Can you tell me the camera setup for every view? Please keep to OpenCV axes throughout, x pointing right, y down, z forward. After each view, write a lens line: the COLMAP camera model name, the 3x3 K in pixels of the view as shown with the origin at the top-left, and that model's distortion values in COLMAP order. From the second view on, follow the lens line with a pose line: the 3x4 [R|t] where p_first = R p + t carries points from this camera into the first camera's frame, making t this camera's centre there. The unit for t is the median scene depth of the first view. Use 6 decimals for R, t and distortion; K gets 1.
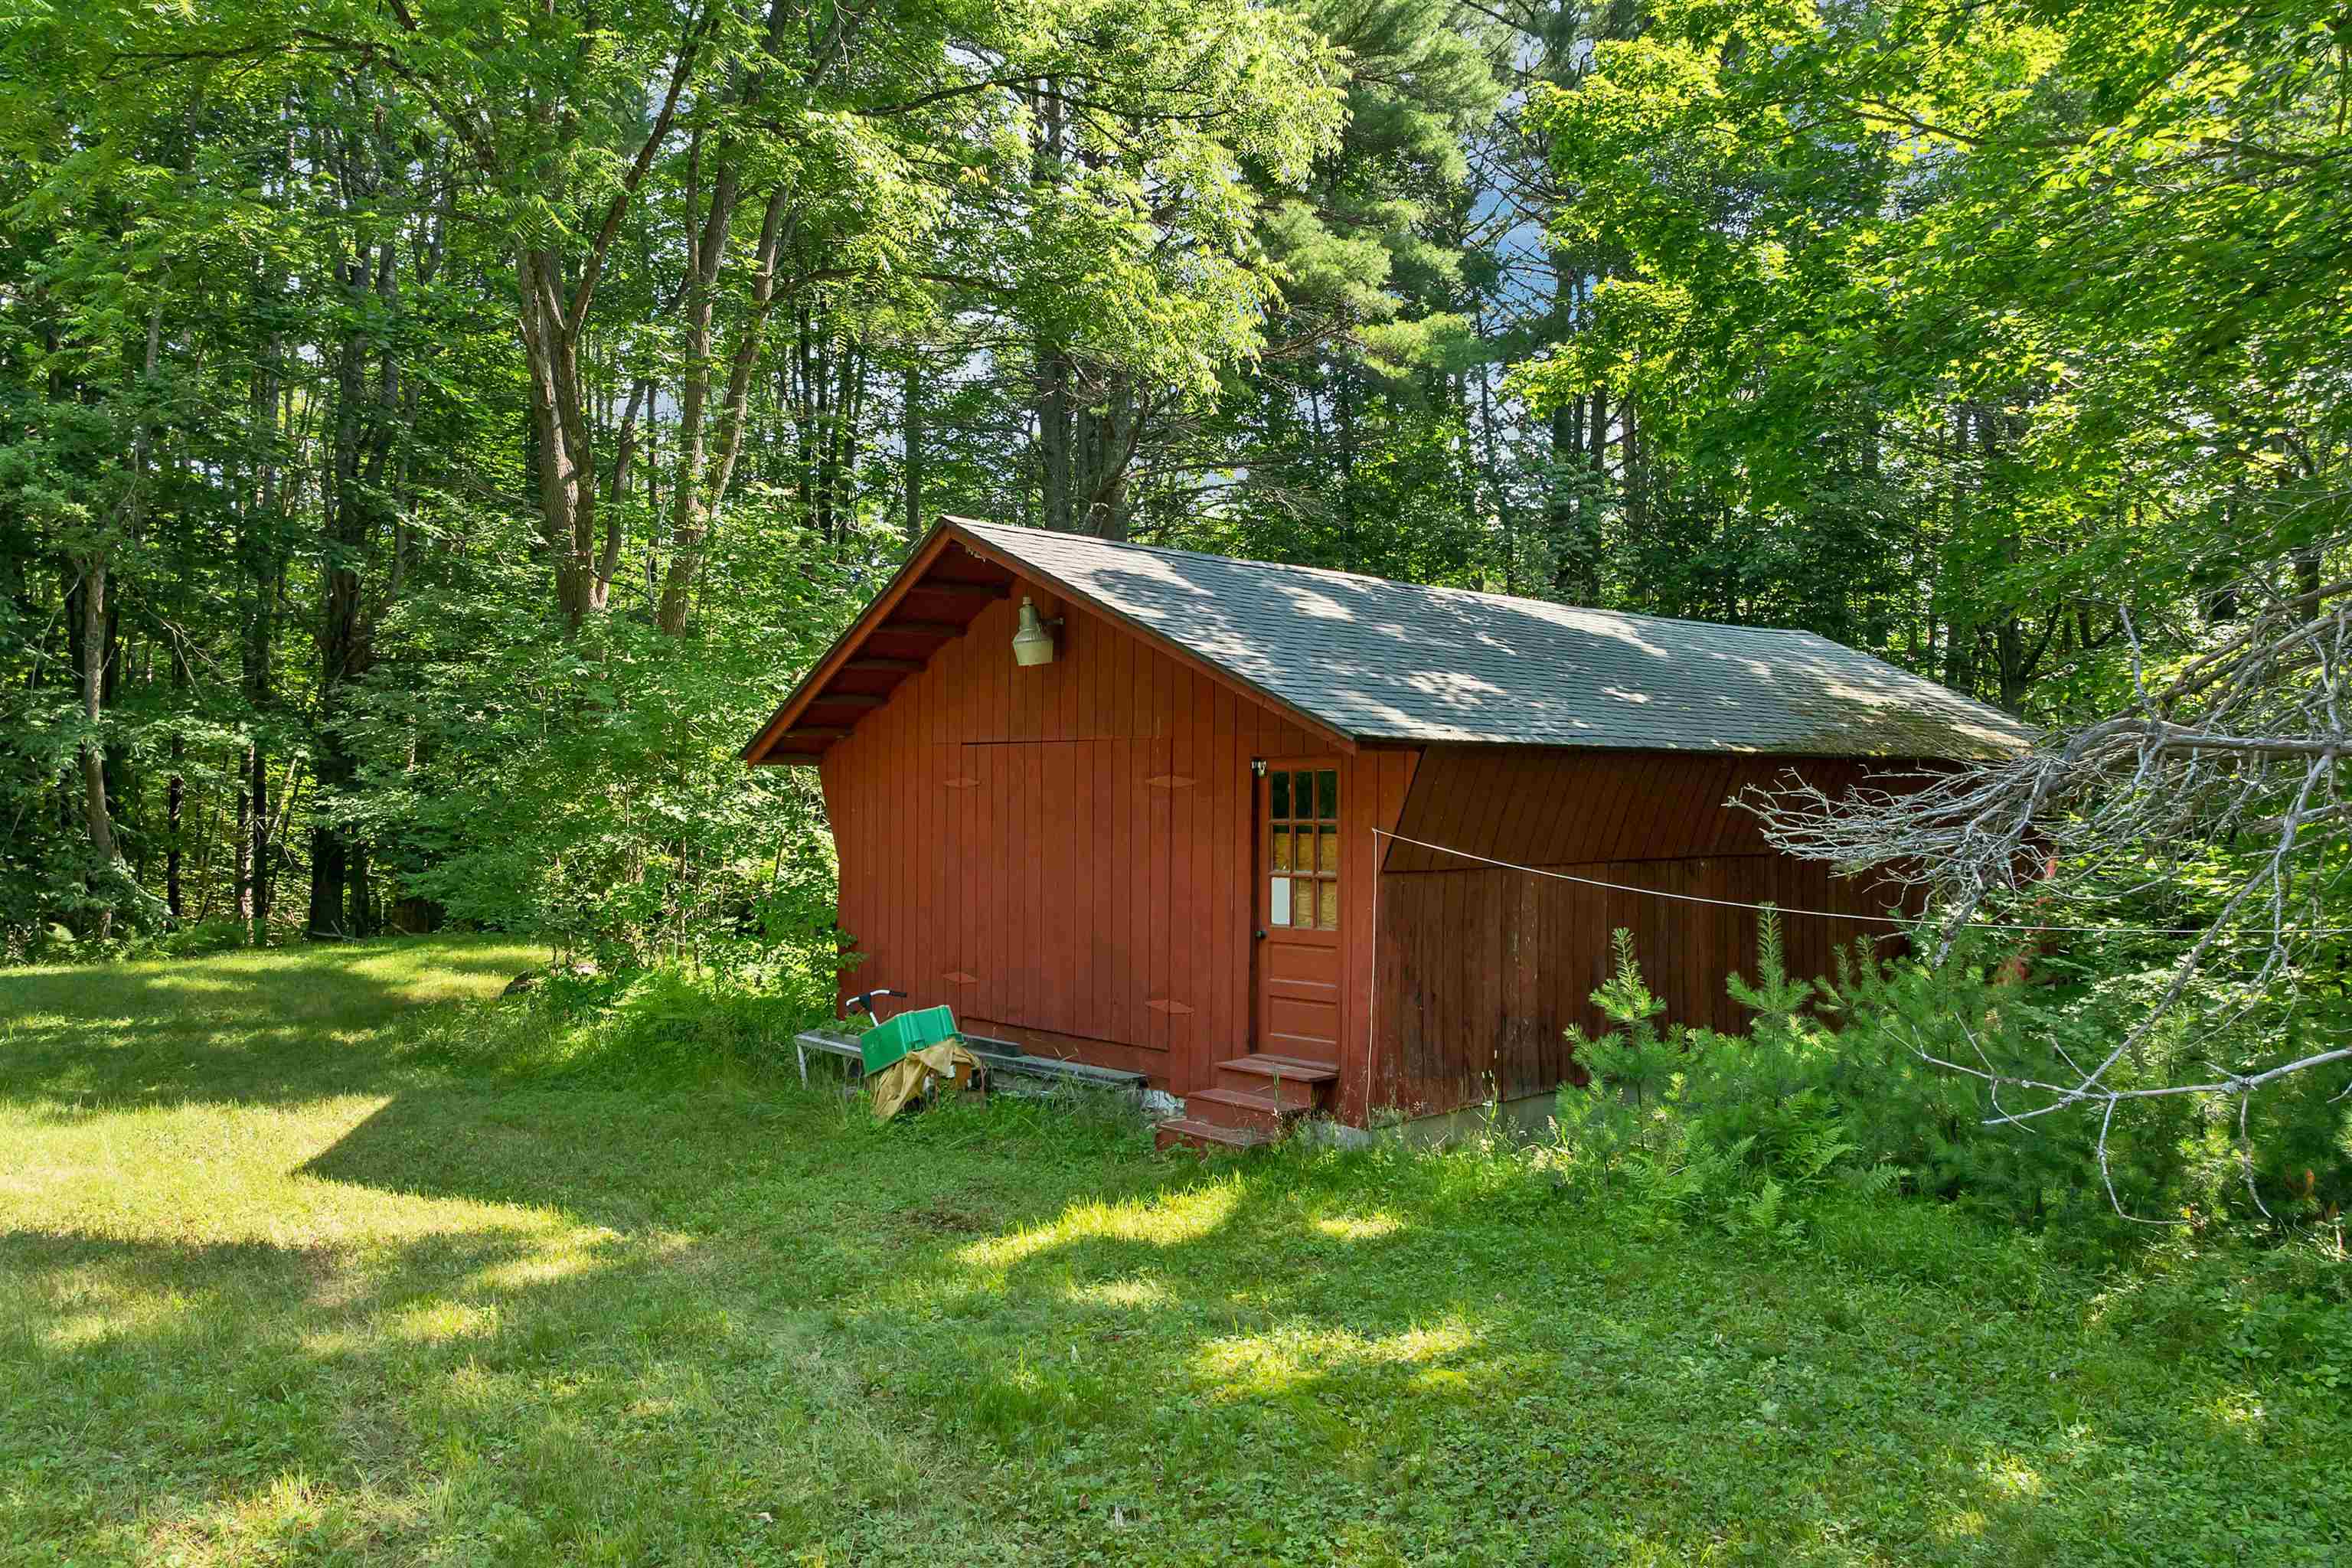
lens RADIAL K [[1710.3, 0, 1184.4], [0, 1710.3, 783.6], [0, 0, 1]] dist [-0.007797, -0.005066]
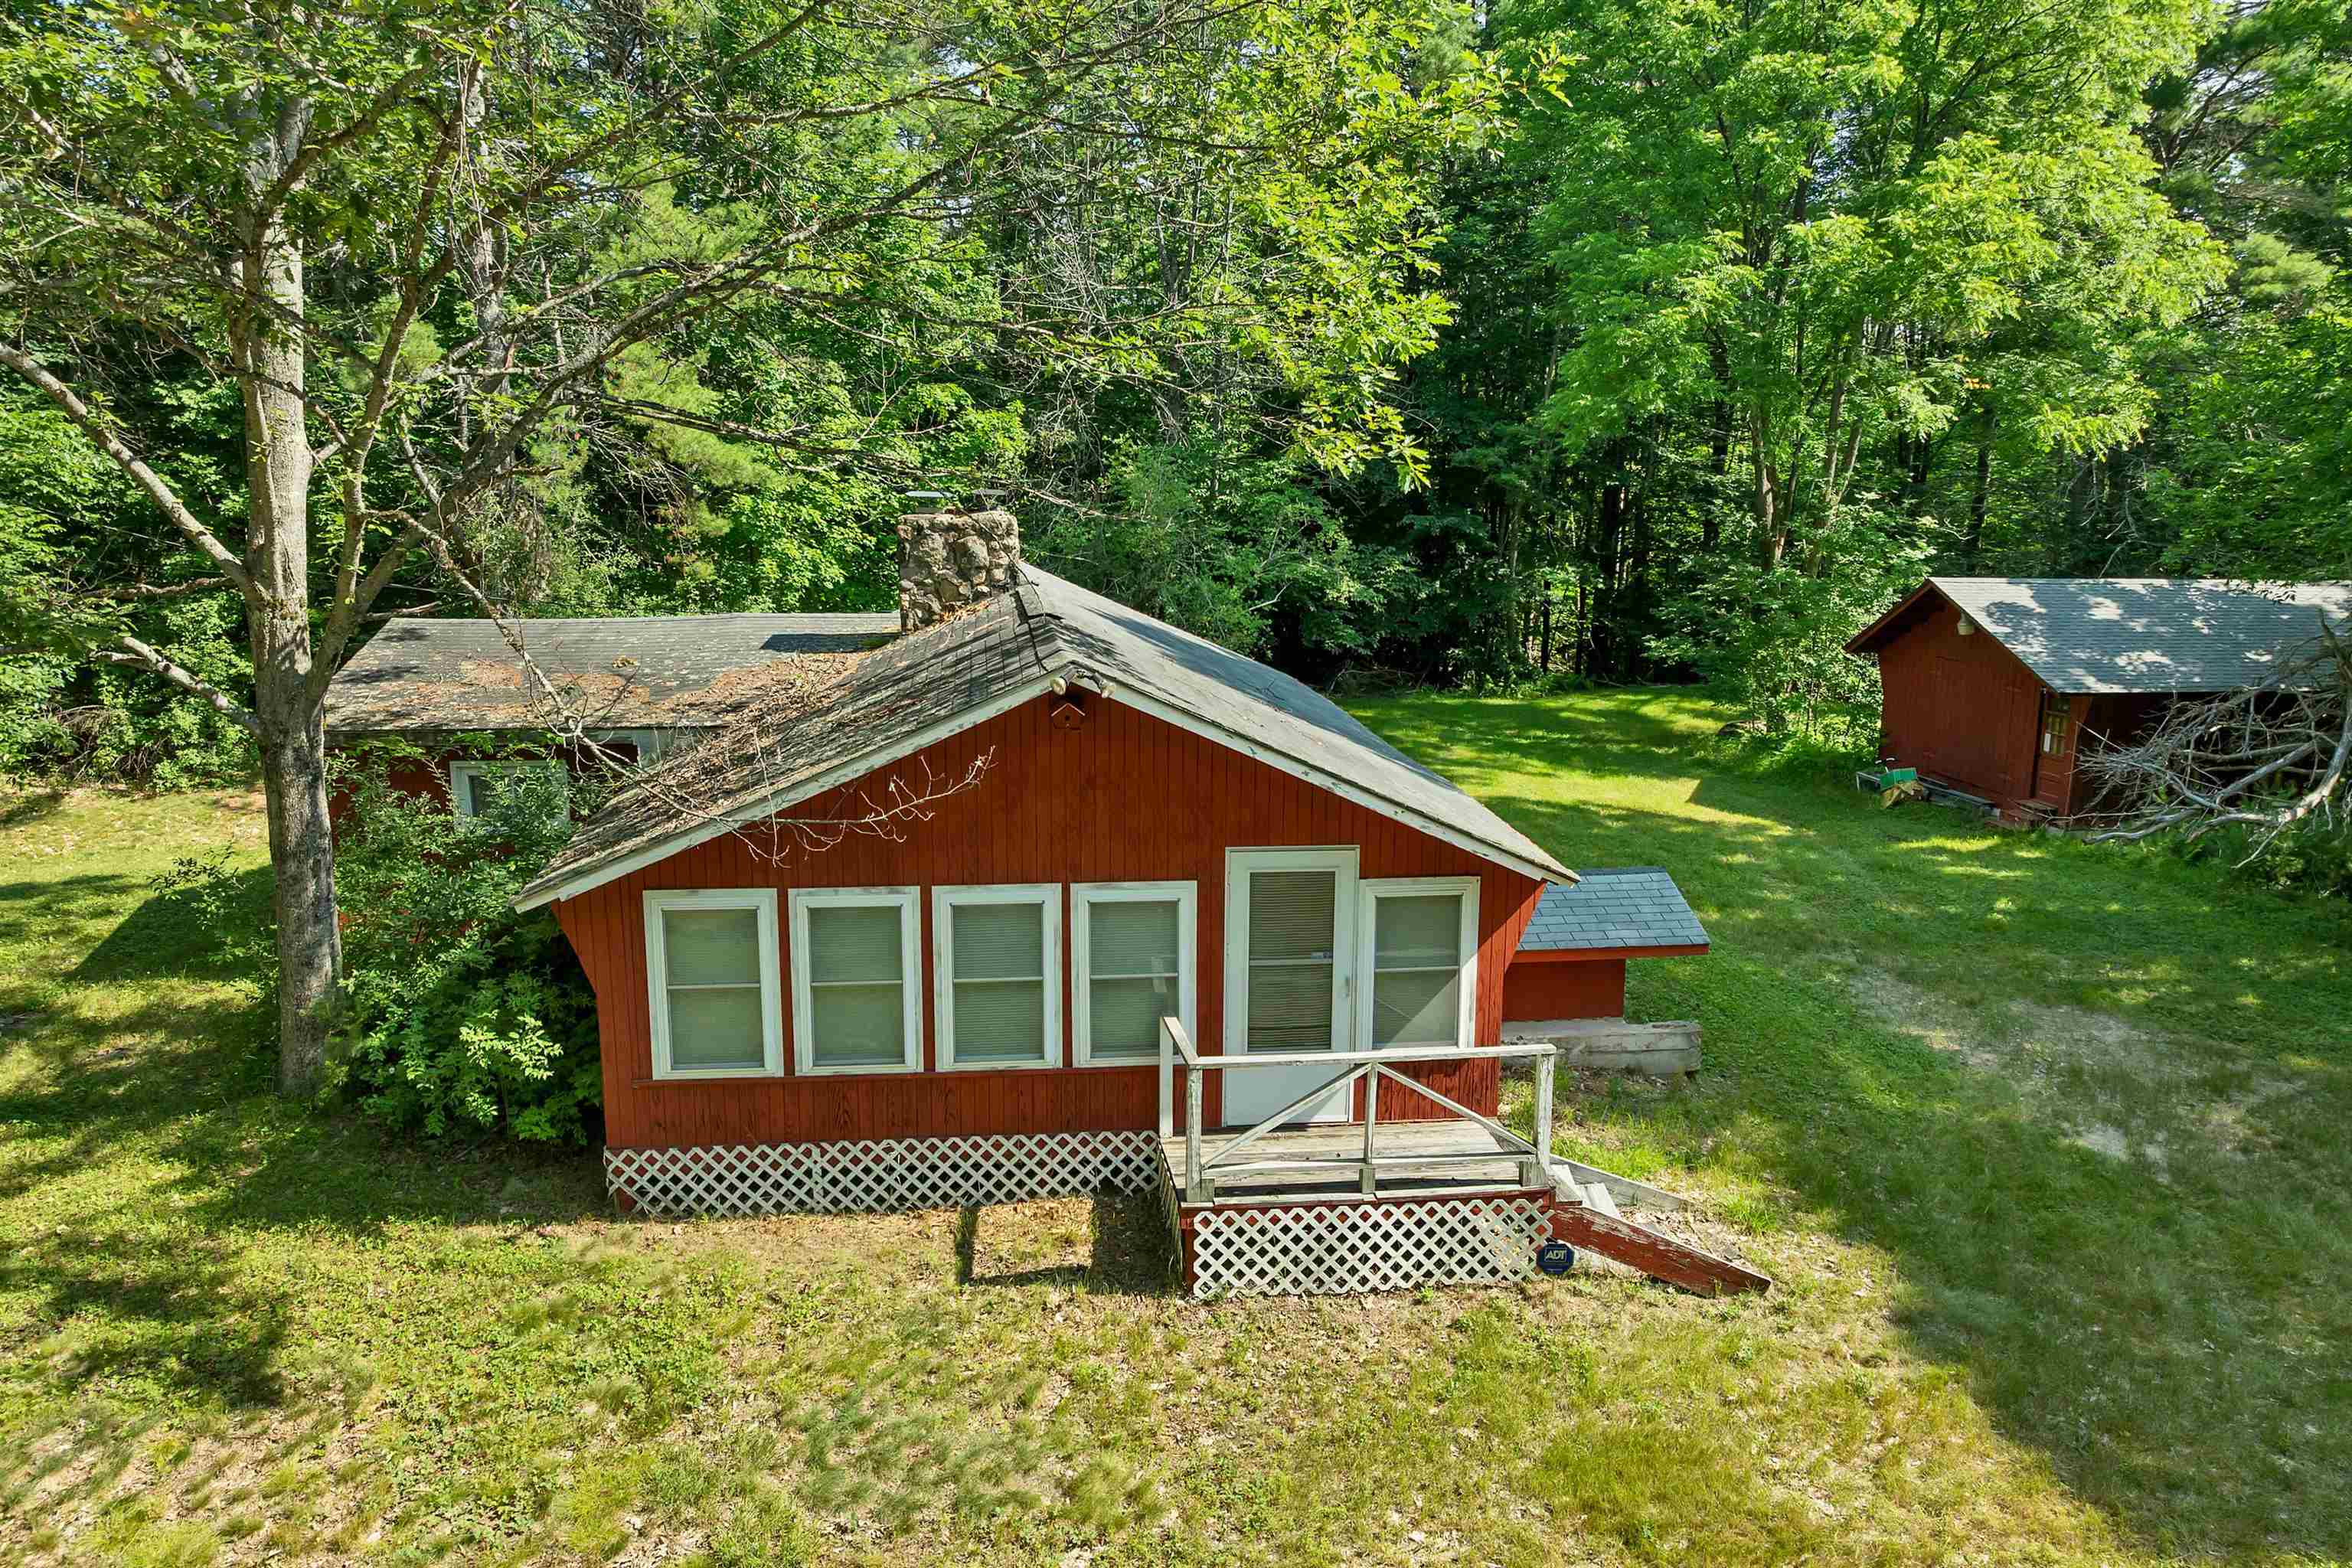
lens RADIAL K [[1710.3, 0, 1183.8], [0, 1710.3, 778.9], [0, 0, 1]] dist [-0.007797, -0.005066]
pose [[0.809972, 0.106962, -0.576631, 0.463374], [-0.002703, 0.983898, 0.178711, -0.316994], [0.586462, -0.143192, 0.797219, -1.741828]]
